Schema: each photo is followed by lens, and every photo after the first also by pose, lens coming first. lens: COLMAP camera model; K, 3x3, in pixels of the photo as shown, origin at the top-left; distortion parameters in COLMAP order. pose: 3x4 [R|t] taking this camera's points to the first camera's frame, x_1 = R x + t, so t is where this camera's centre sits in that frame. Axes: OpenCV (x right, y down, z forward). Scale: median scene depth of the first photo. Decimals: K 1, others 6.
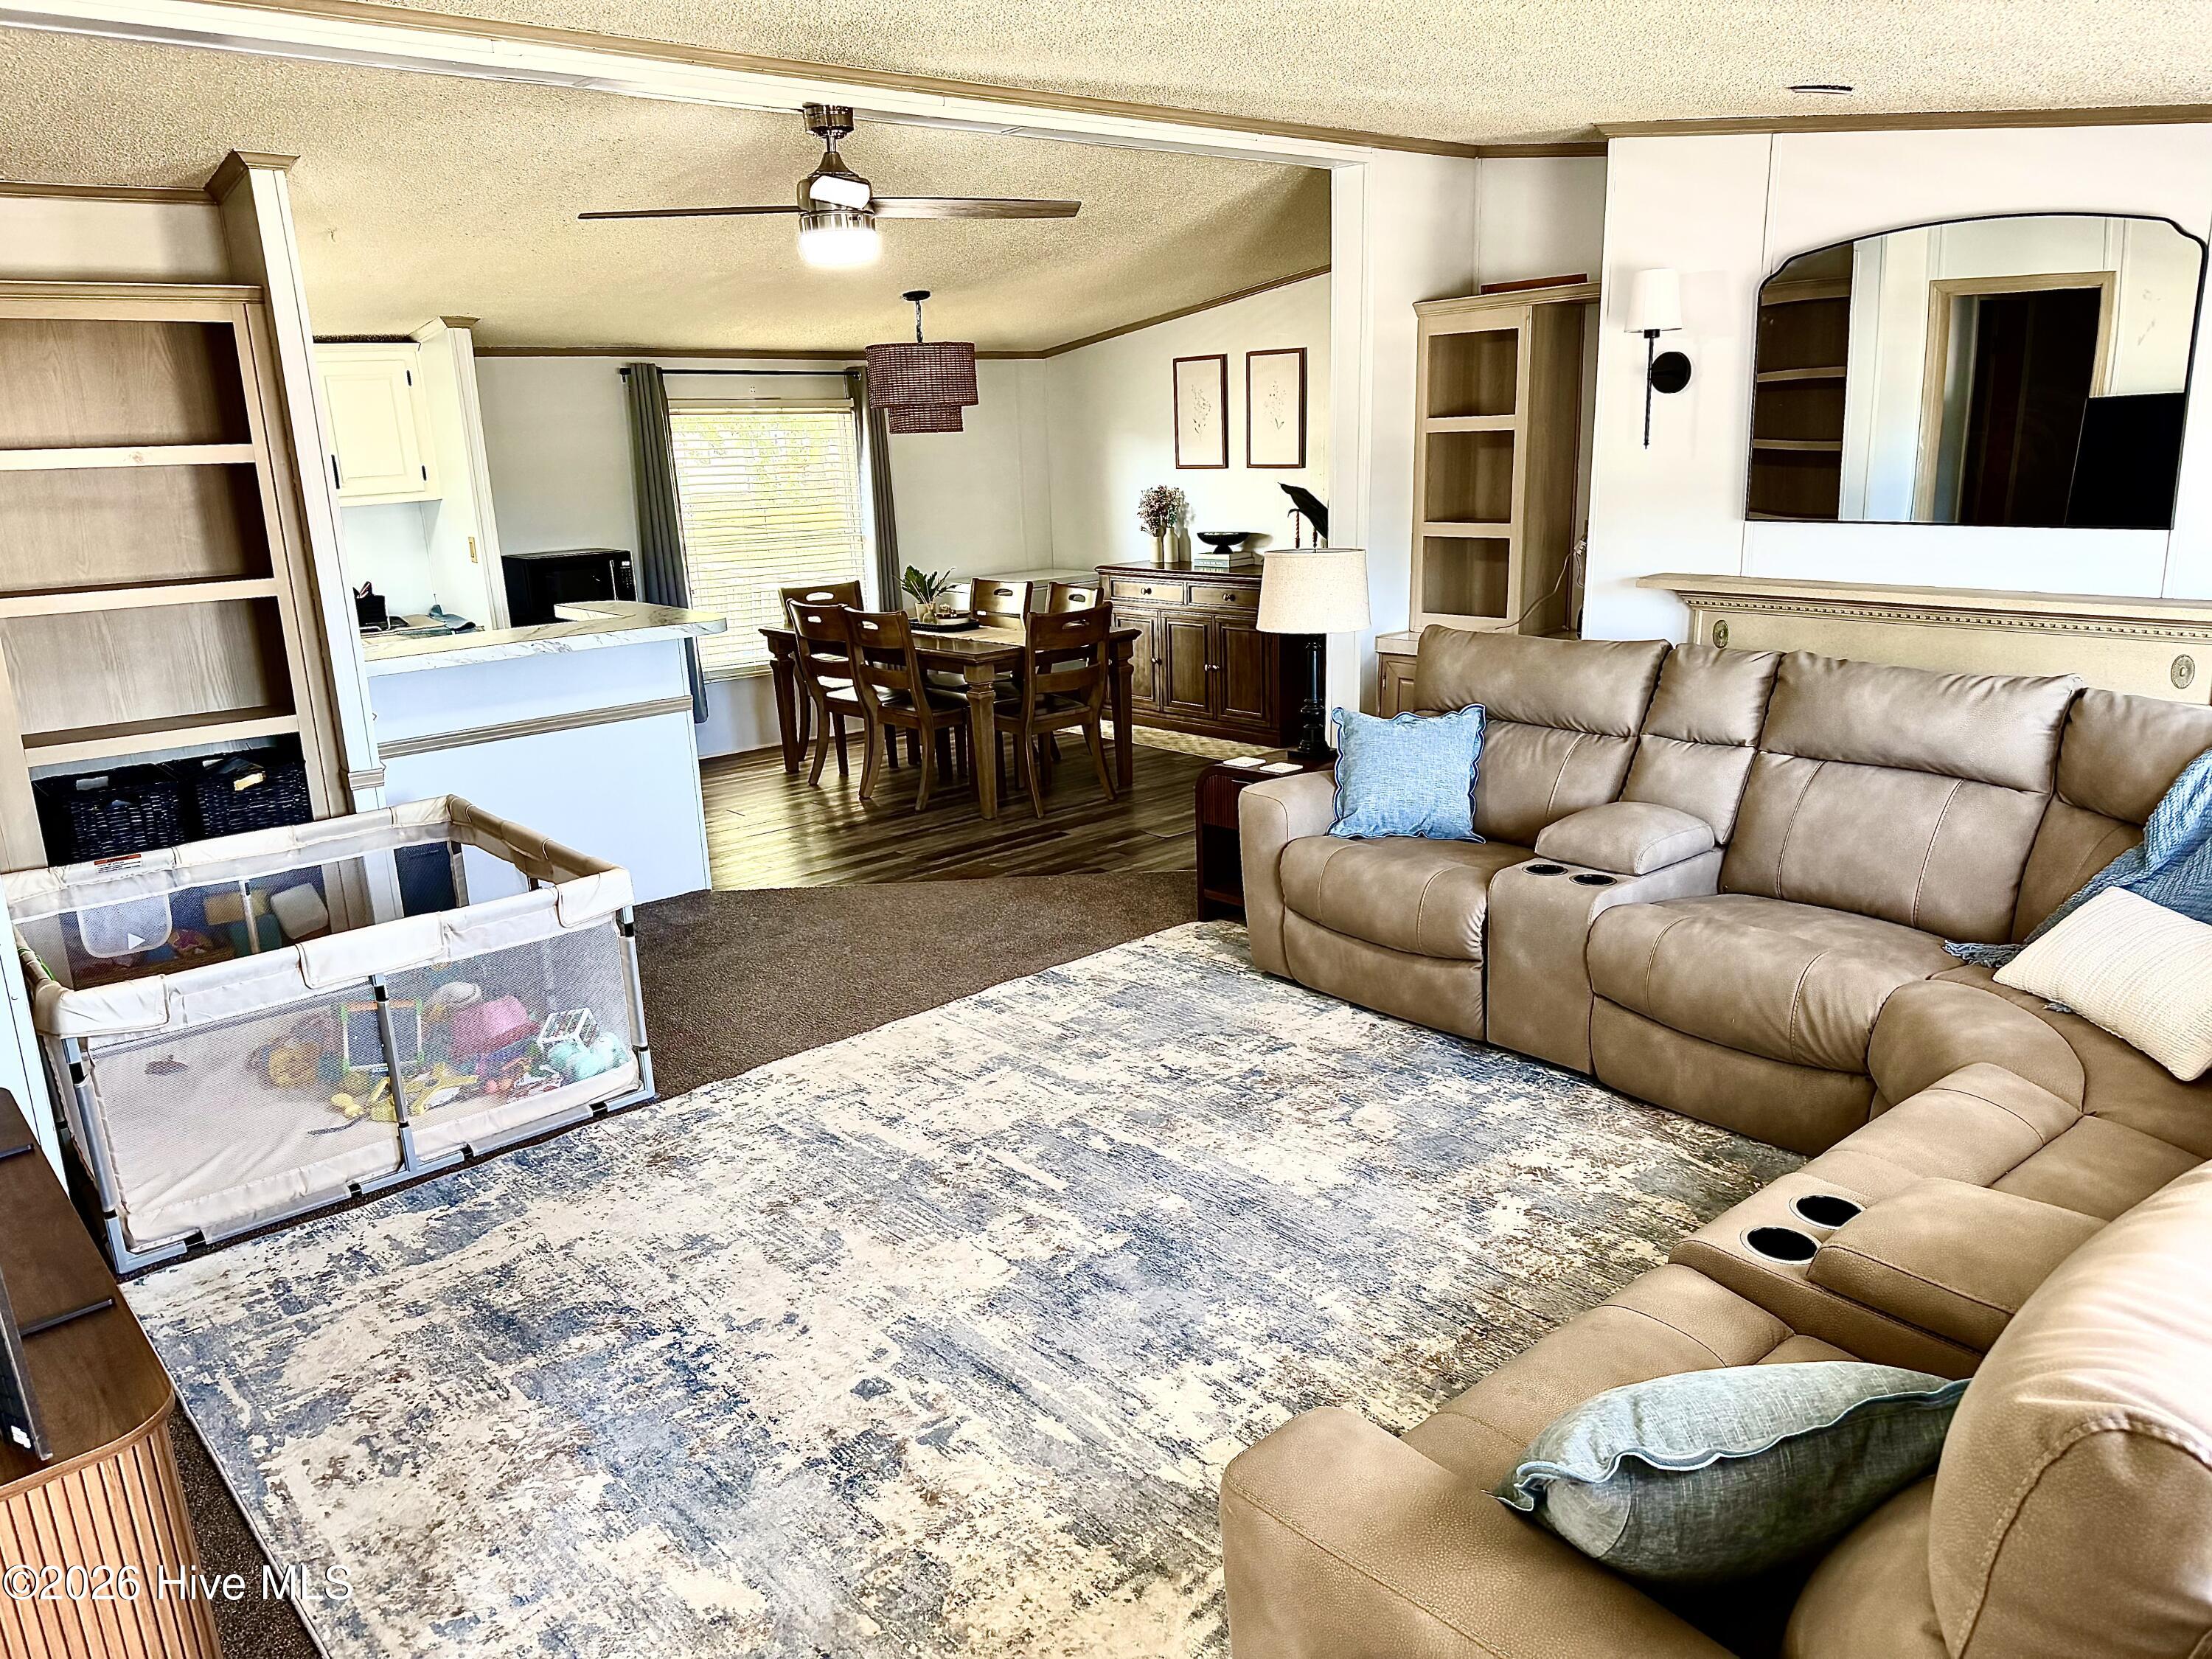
lens RADIAL K [[1532.3, 0, 1100.4], [0, 1532.3, 824.1], [0, 0, 1]] dist [0.169556, -0.270812]
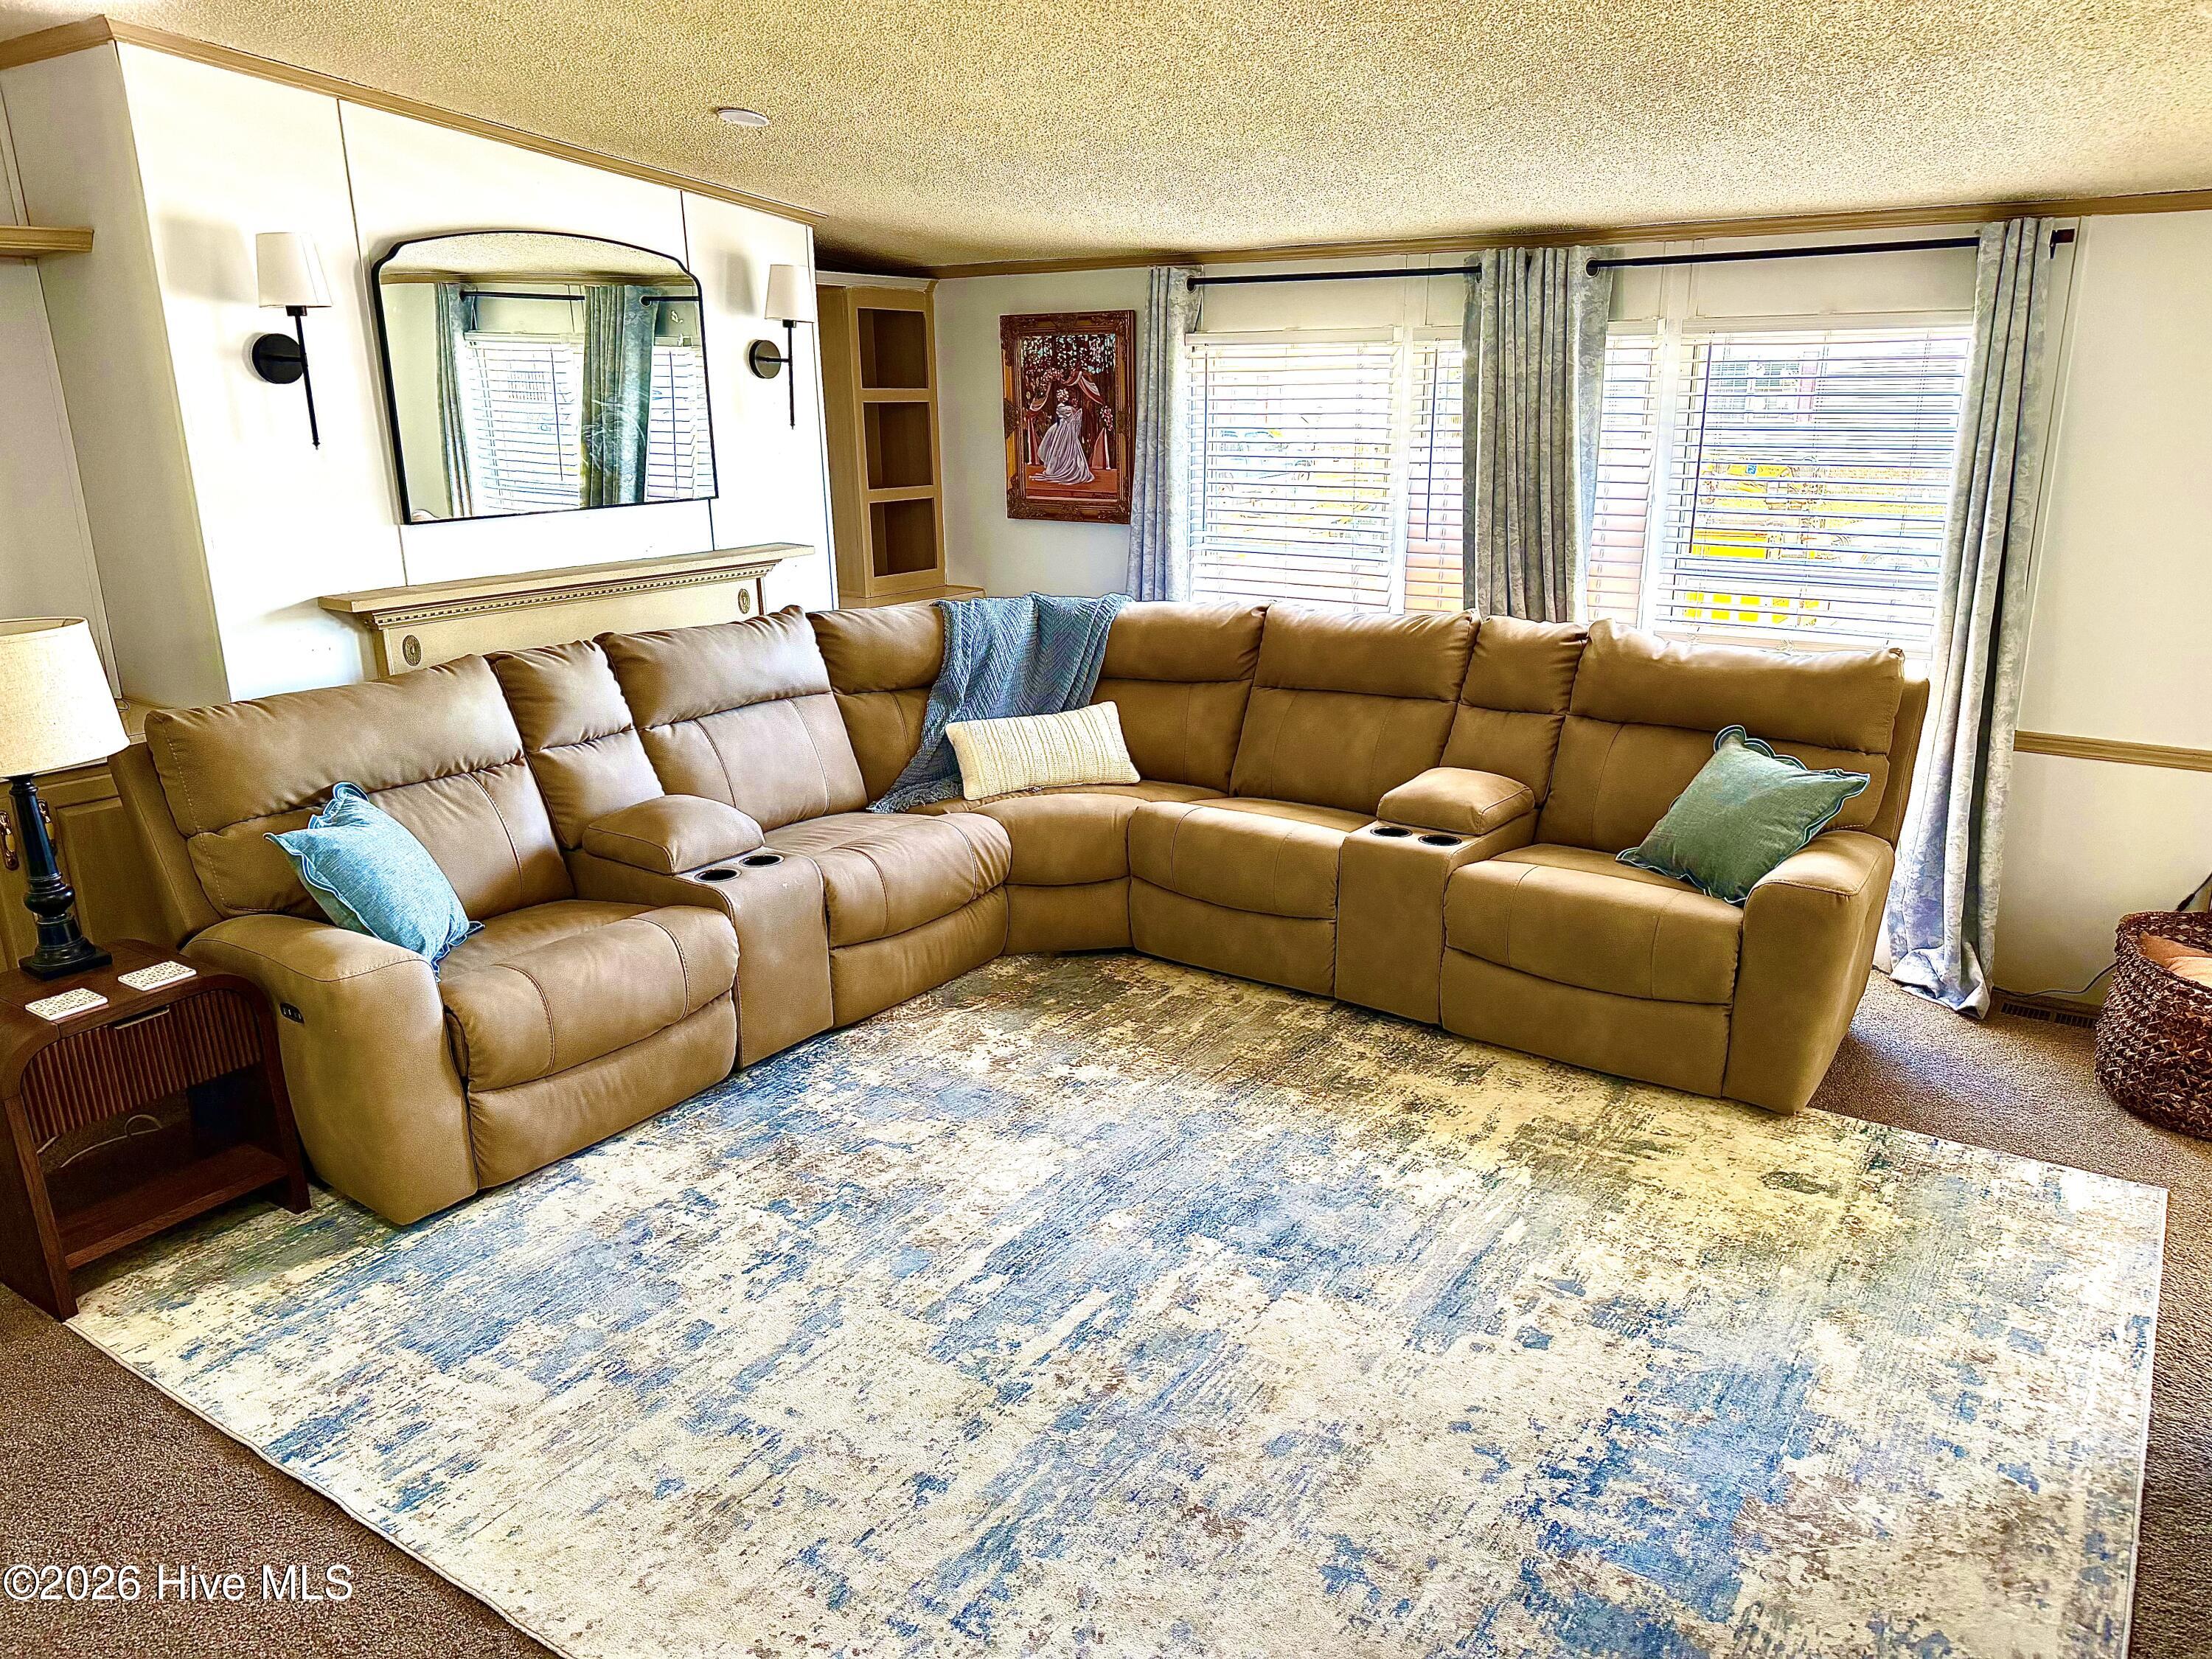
lens RADIAL K [[1499.4, 0, 1104.4], [0, 1499.4, 875.4], [0, 0, 1]] dist [0.072071, -0.112449]
pose [[-0.218822, -0.269778, 0.937729, -0.700242], [0.269459, 0.906943, 0.323800, -0.227532], [-0.937821, 0.323534, -0.125765, 0.979140]]
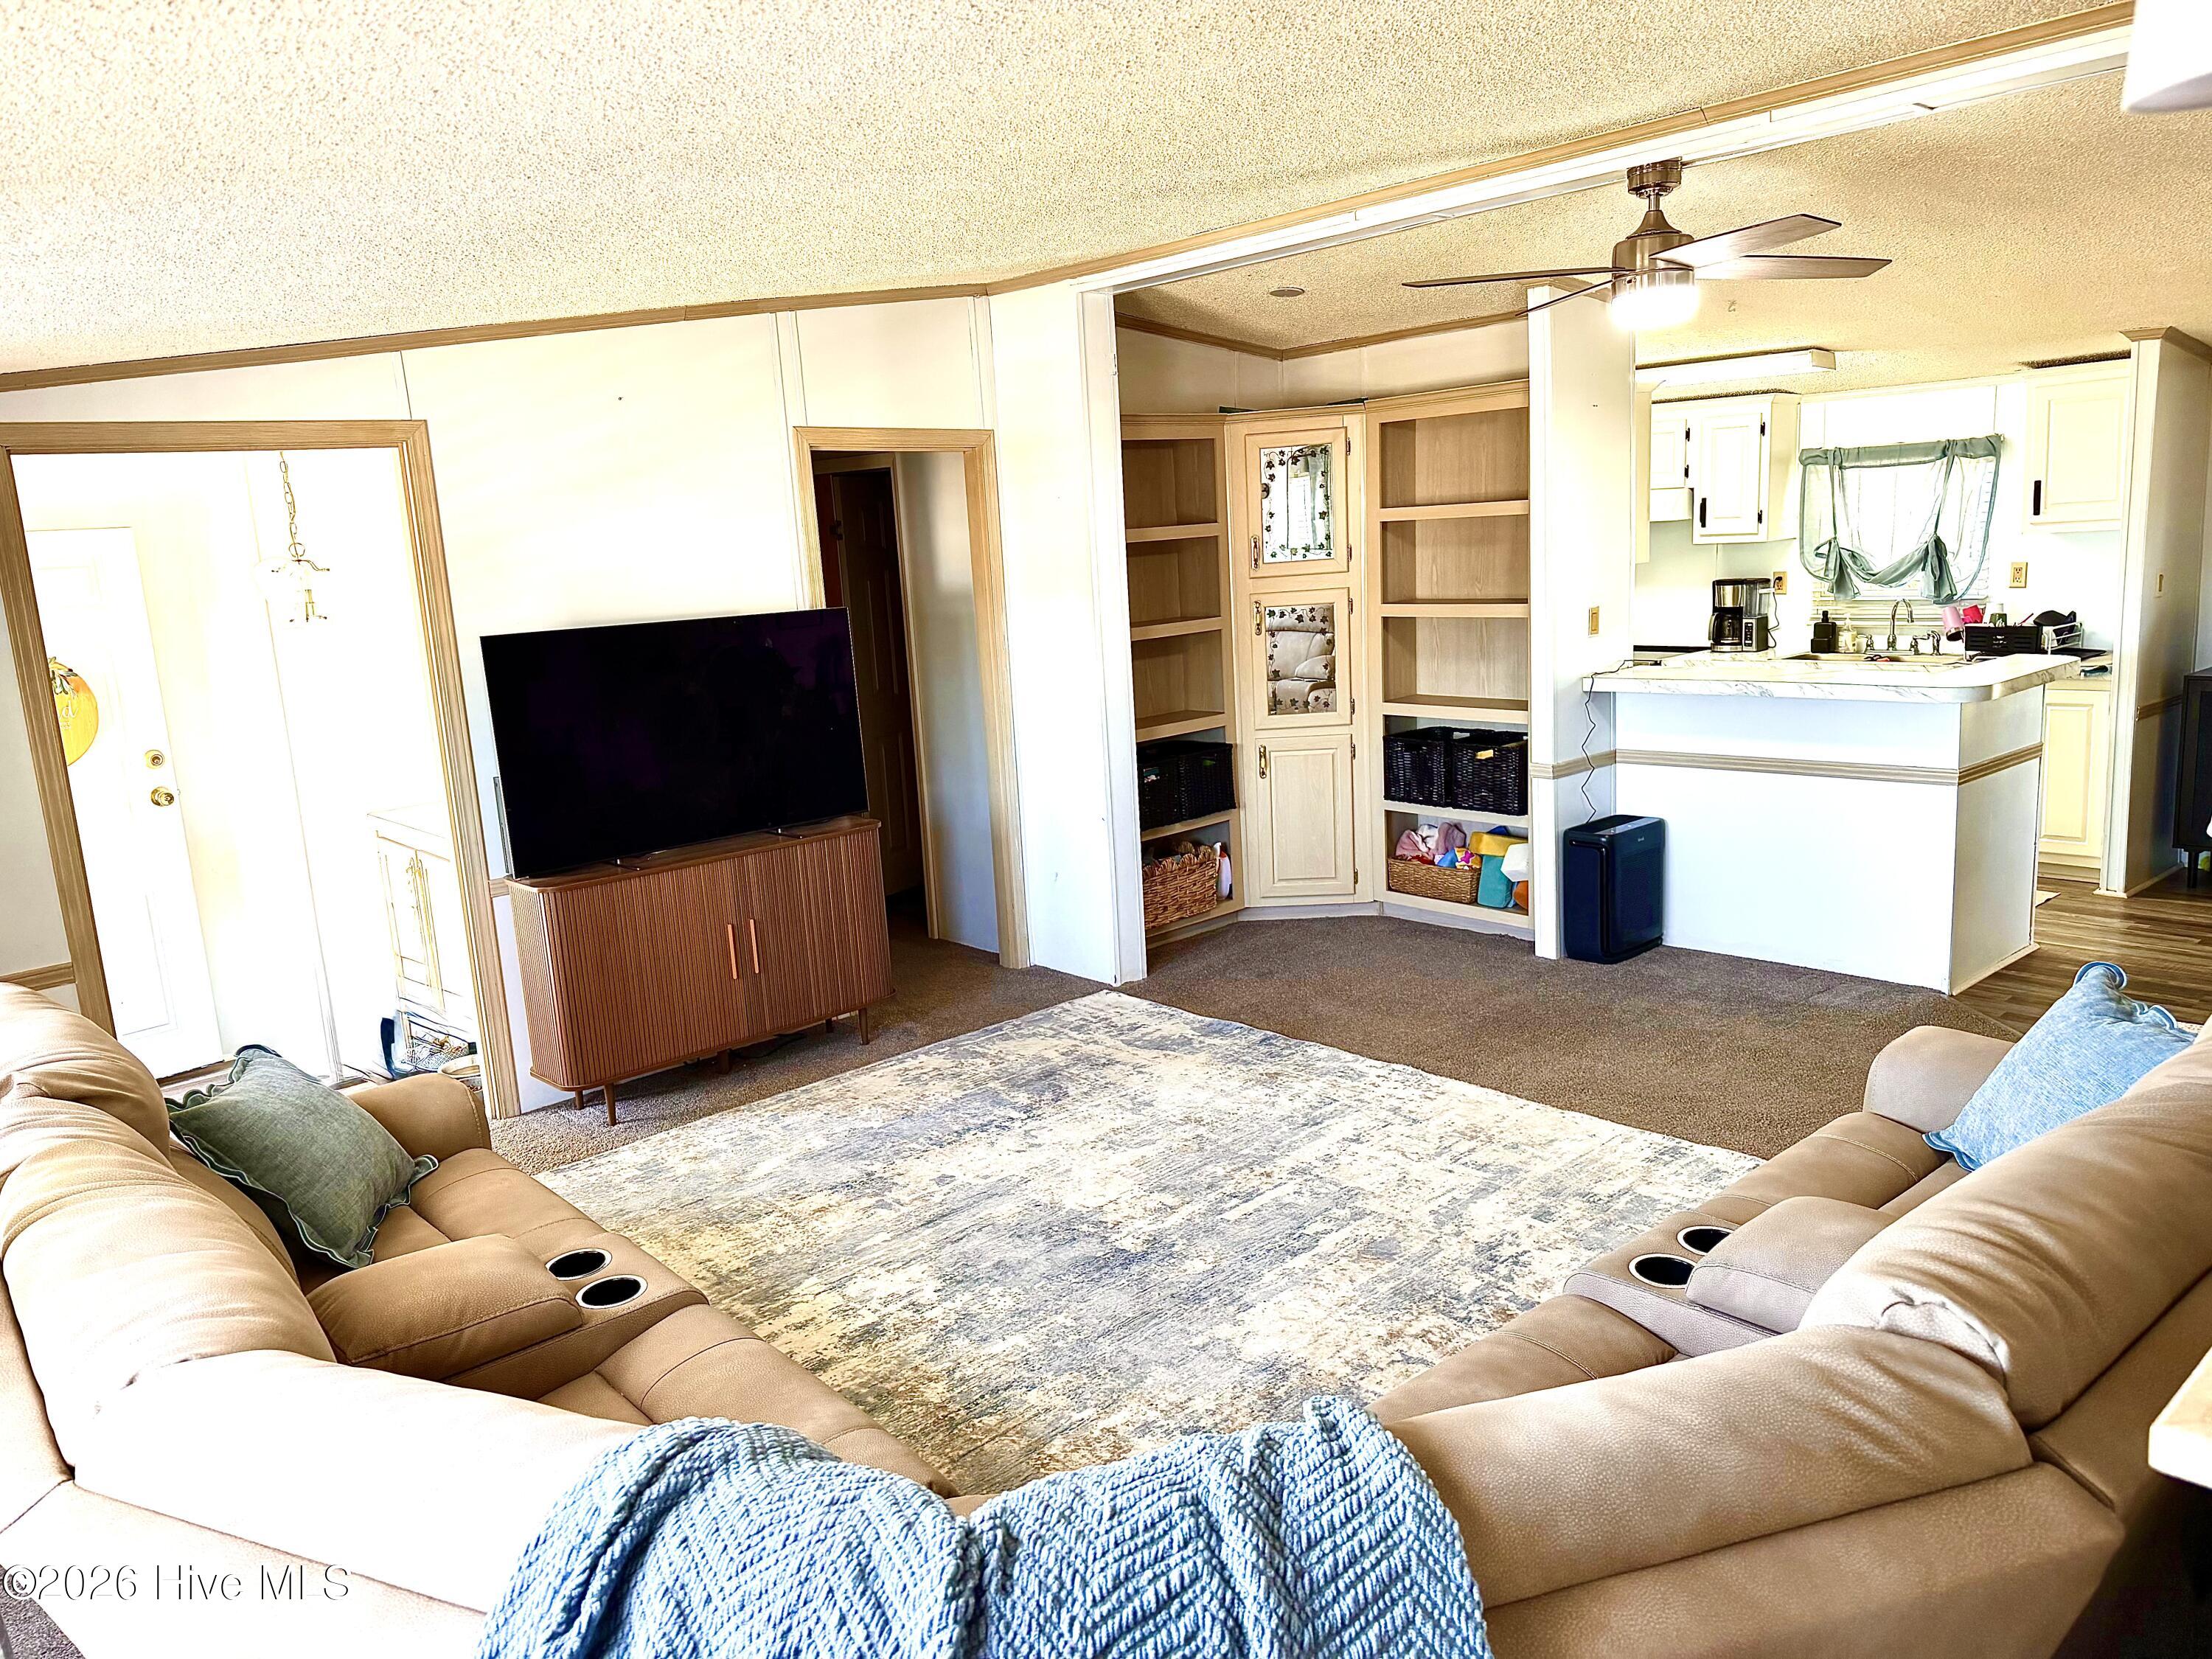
lens RADIAL K [[1559.6, 0, 1138.9], [0, 1559.6, 816.9], [0, 0, 1]] dist [0.099716, -0.109008]
pose [[0.023690, 0.213412, -0.976675, 0.936663], [-0.198843, 0.958436, 0.204604, -0.233046], [0.979745, 0.189358, 0.065141, 0.776430]]
